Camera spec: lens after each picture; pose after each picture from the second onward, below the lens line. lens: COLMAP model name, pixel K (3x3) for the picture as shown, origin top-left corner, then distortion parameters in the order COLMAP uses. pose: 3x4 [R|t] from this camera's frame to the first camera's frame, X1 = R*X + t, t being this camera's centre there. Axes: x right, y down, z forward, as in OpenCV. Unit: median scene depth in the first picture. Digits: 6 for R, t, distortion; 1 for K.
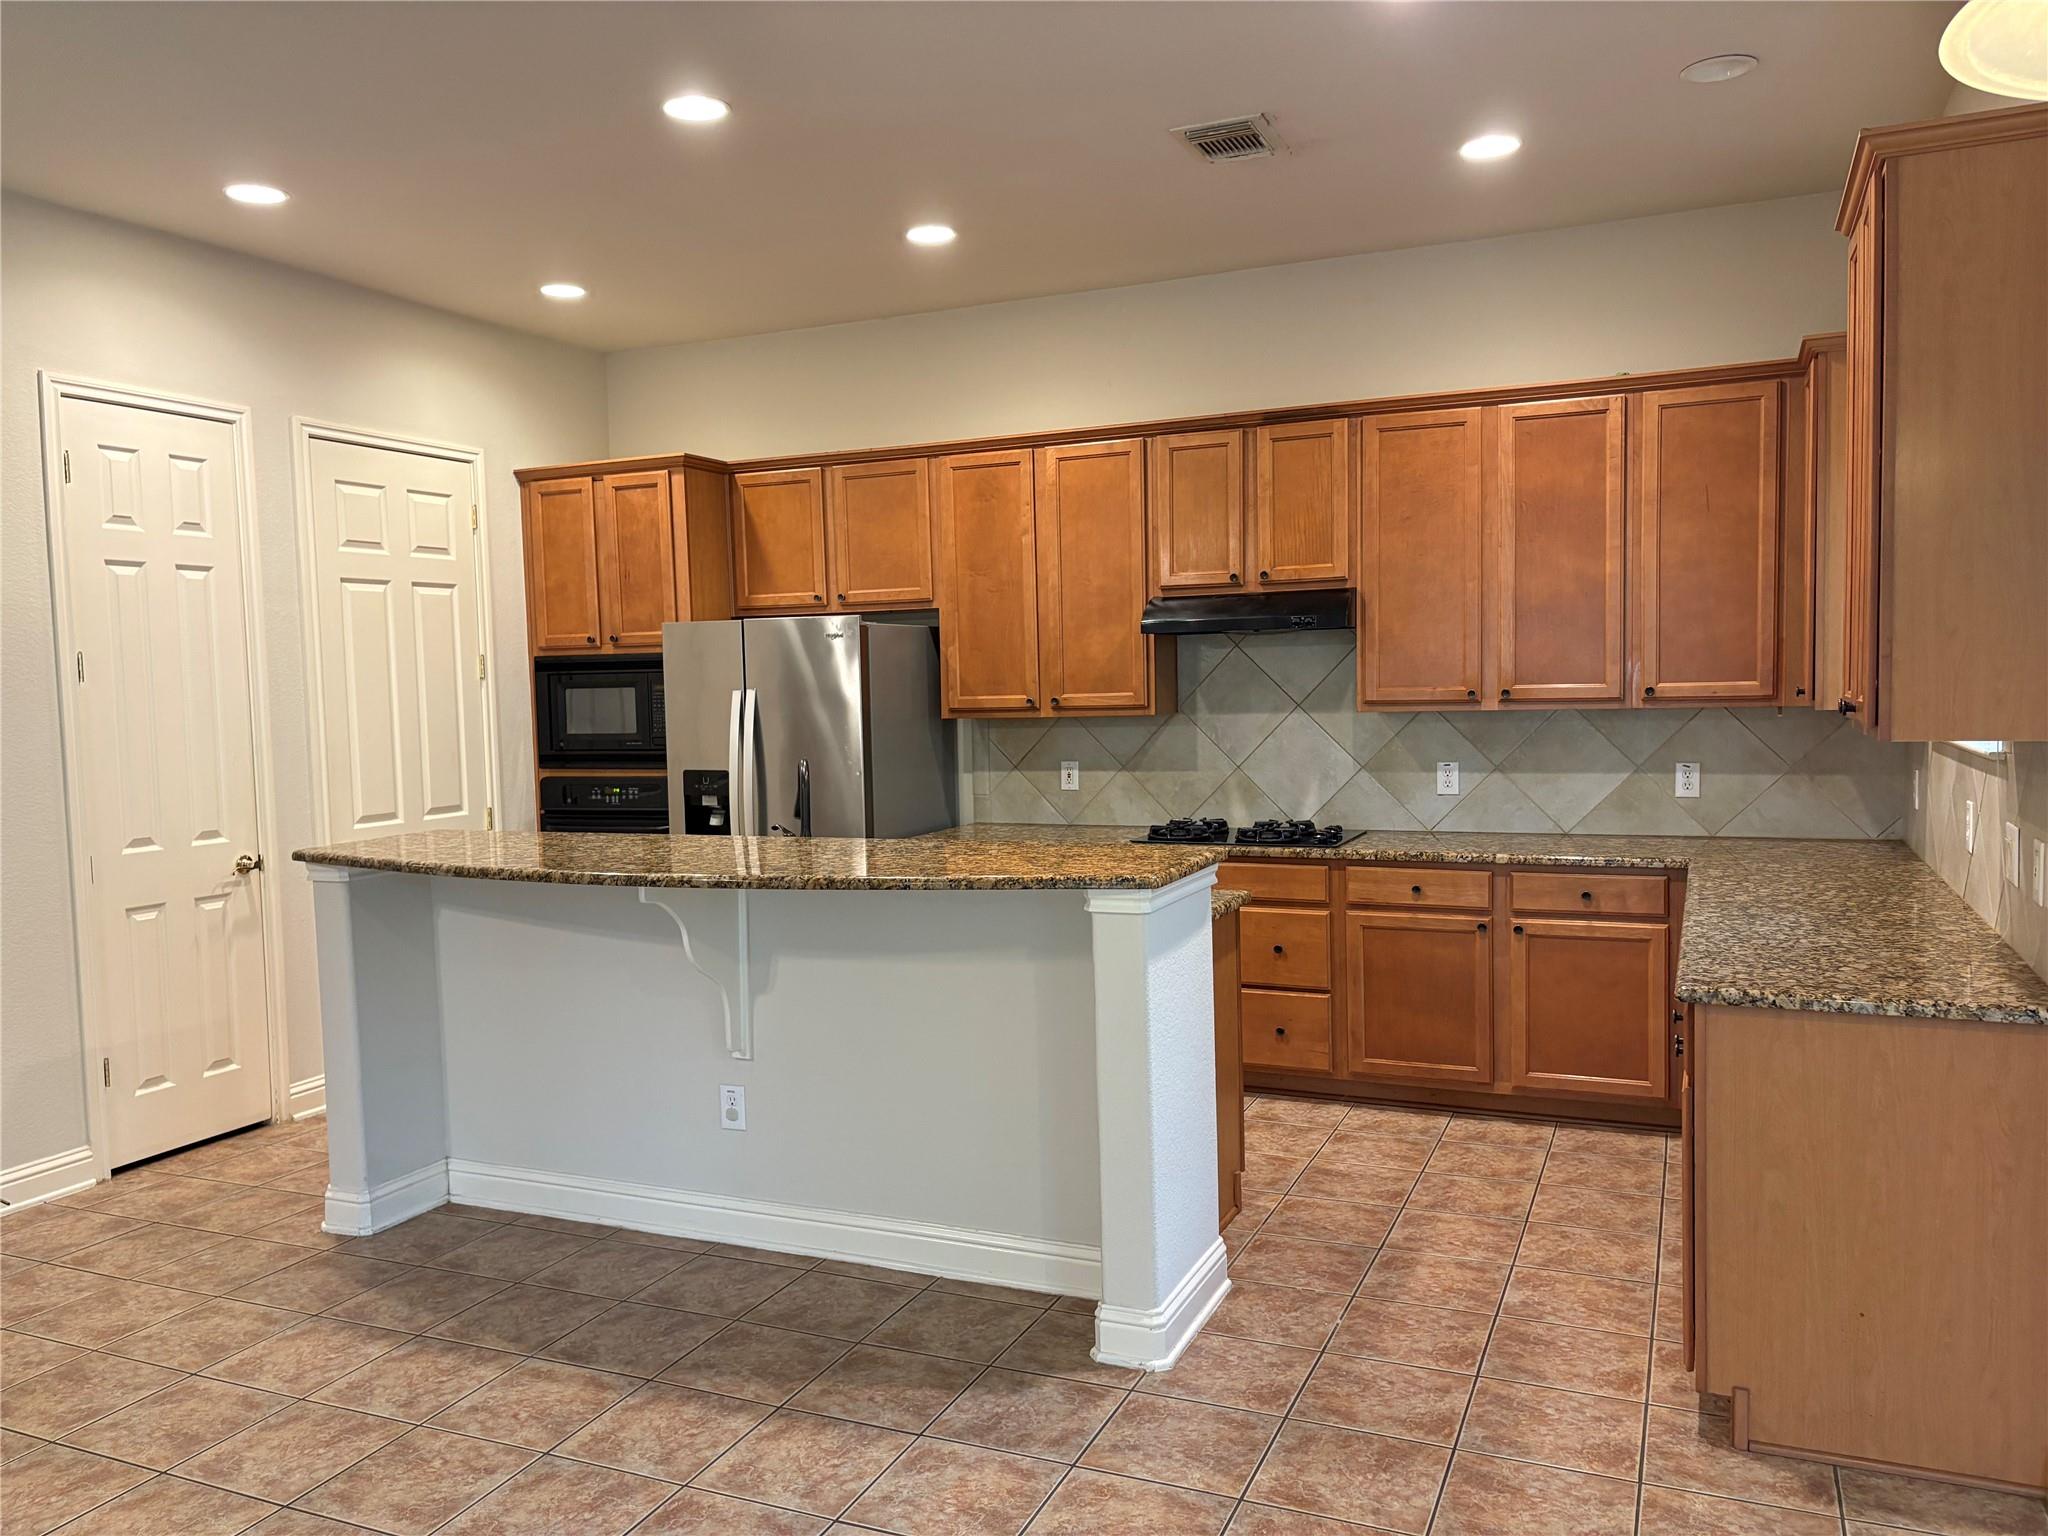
lens RADIAL K [[1546.0, 0, 1006.2], [0, 1546.0, 777.9], [0, 0, 1]] dist [0.045653, -0.046642]
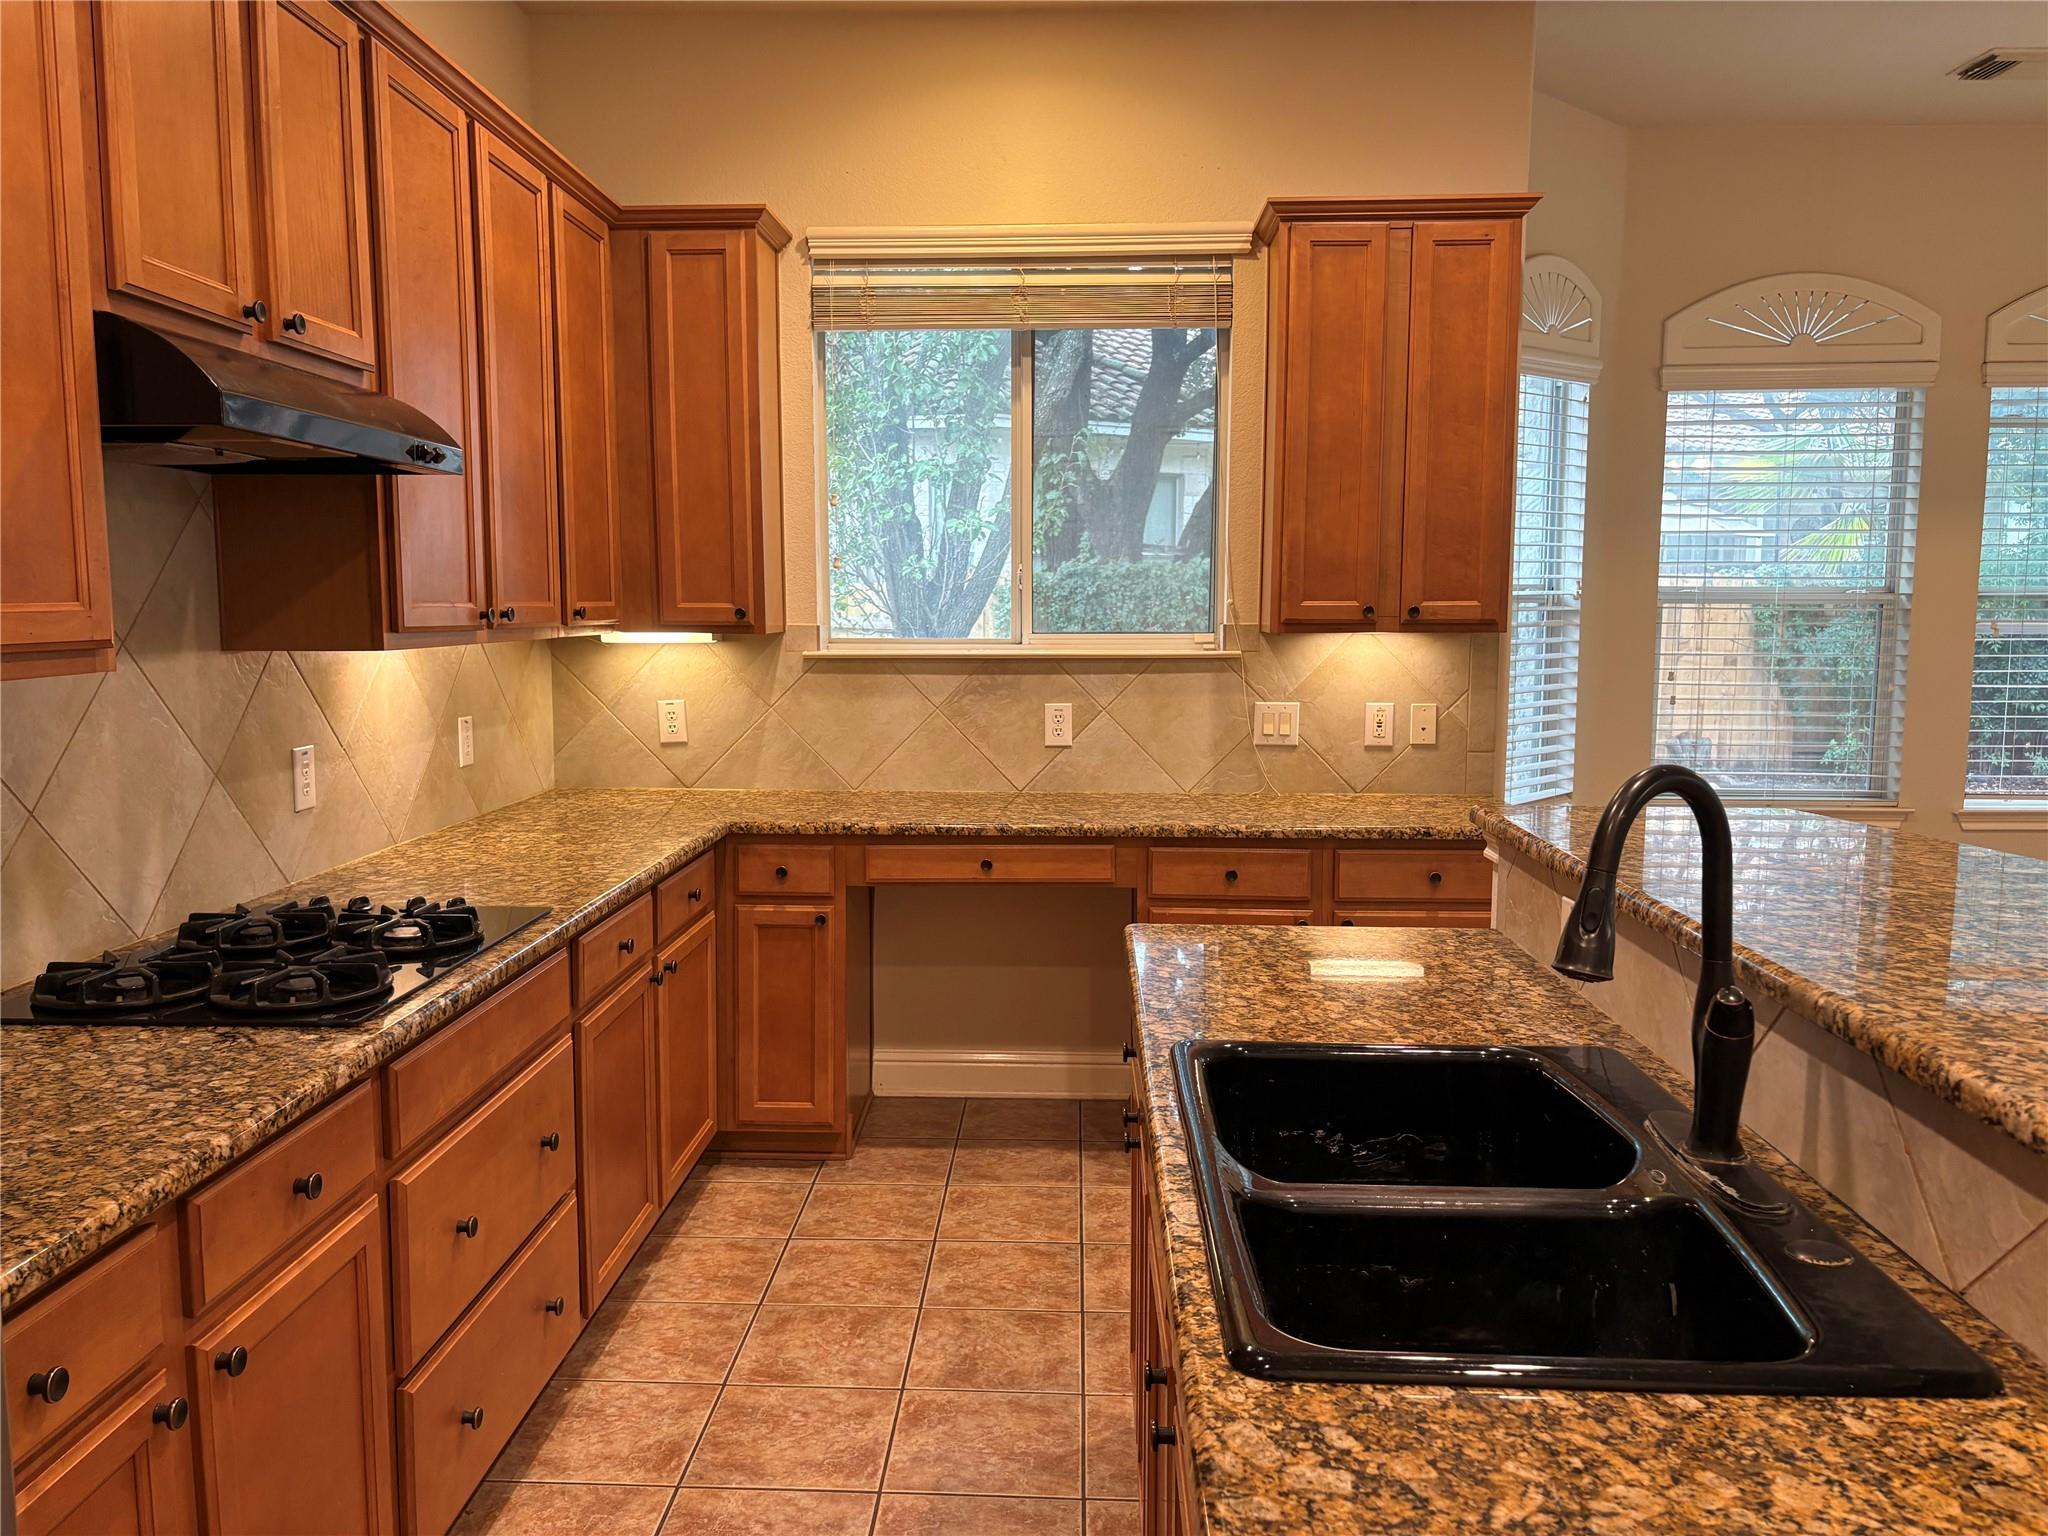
lens RADIAL K [[1546.0, 0, 1021.5], [0, 1546.0, 759.8], [0, 0, 1]] dist [0.045653, -0.046642]
pose [[-0.371897, -0.069632, 0.925659, -0.356080], [0.074076, 0.991776, 0.104367, -0.052092], [-0.925314, 0.107383, -0.363681, 1.155781]]
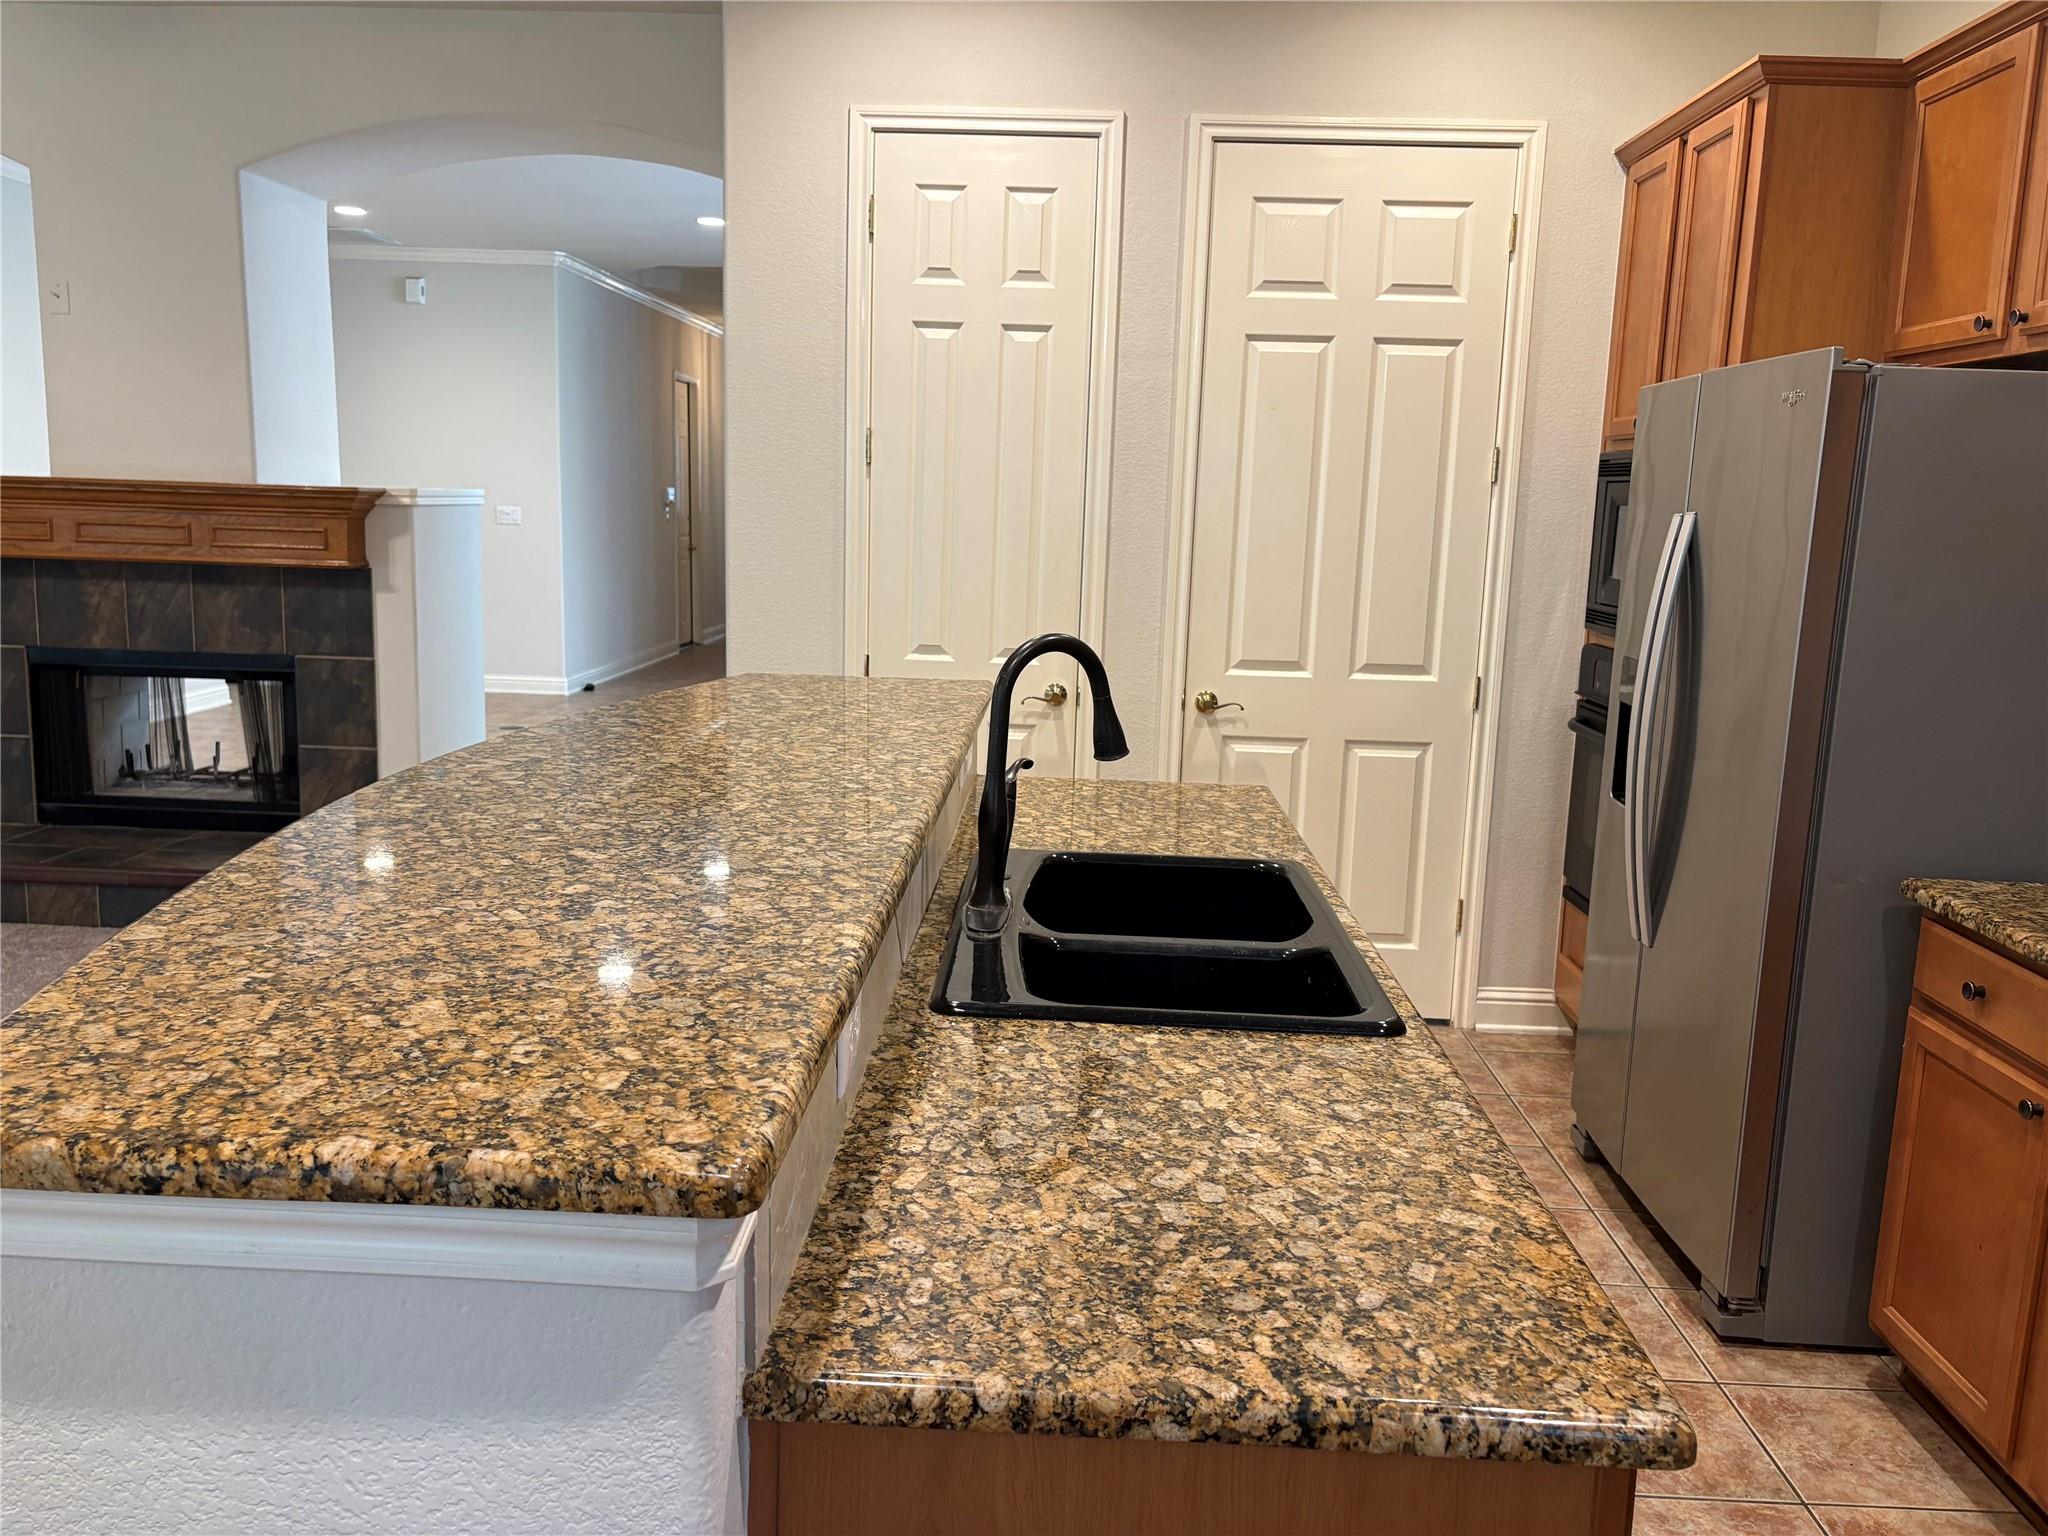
lens RADIAL K [[1546.0, 0, 1018.5], [0, 1546.0, 749.9], [0, 0, 1]] dist [0.045653, -0.046642]
pose [[0.371201, 0.184136, -0.910112, 0.289784], [-0.102430, 0.982279, 0.156959, -0.047458], [0.922886, 0.034959, 0.383484, 0.750195]]
